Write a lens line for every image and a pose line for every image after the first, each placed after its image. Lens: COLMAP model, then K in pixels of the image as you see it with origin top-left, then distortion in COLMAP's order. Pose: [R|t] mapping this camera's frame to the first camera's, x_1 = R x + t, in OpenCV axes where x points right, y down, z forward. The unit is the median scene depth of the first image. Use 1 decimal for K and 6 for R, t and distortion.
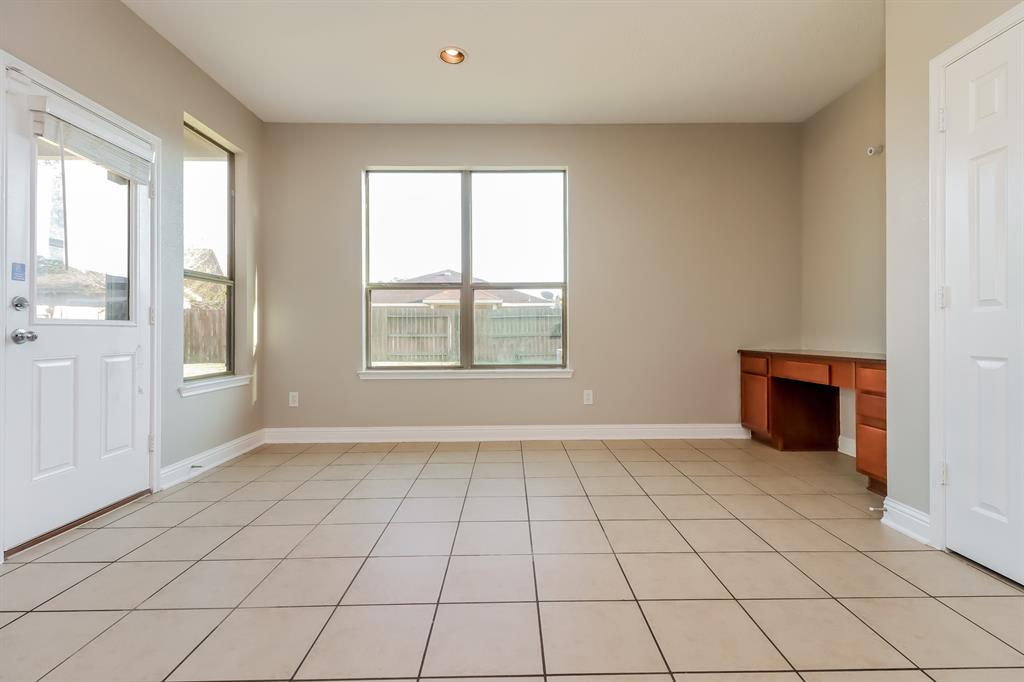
lens RADIAL K [[490.8, 0, 513.1], [0, 490.8, 329.5], [0, 0, 1]] dist [-0.002779, -0.000665]
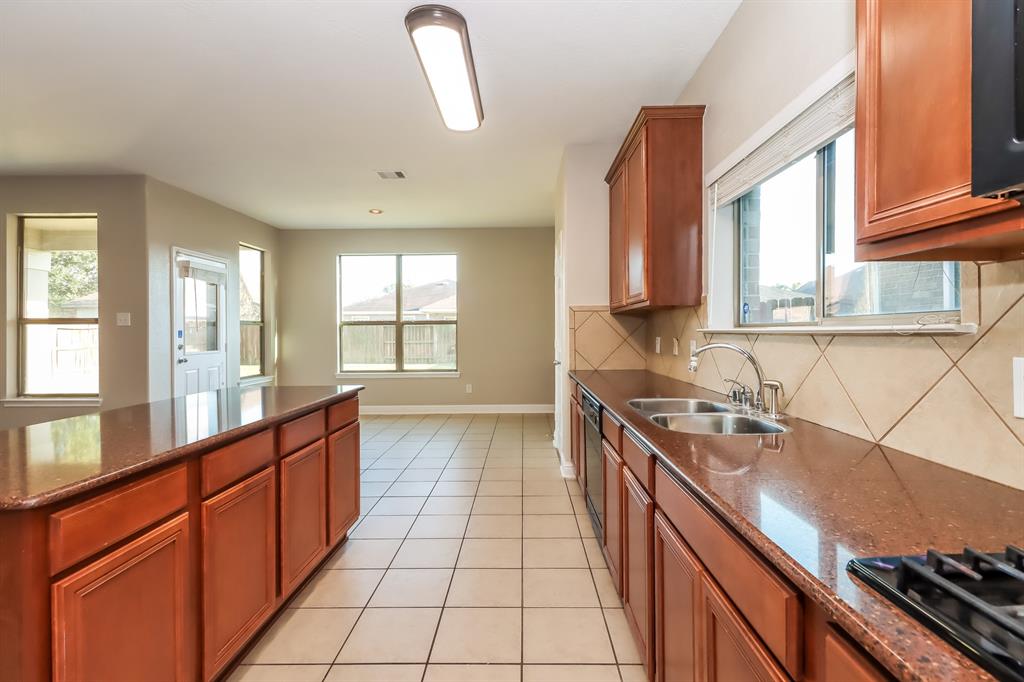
lens RADIAL K [[489.3, 0, 513.4], [0, 489.3, 333.1], [0, 0, 1]] dist [0.001671, -0.000077]
pose [[0.999572, -0.001500, -0.029224, 0.385663], [0.001748, 0.999963, 0.008472, -0.074807], [0.029210, -0.008519, 0.999537, -0.743988]]
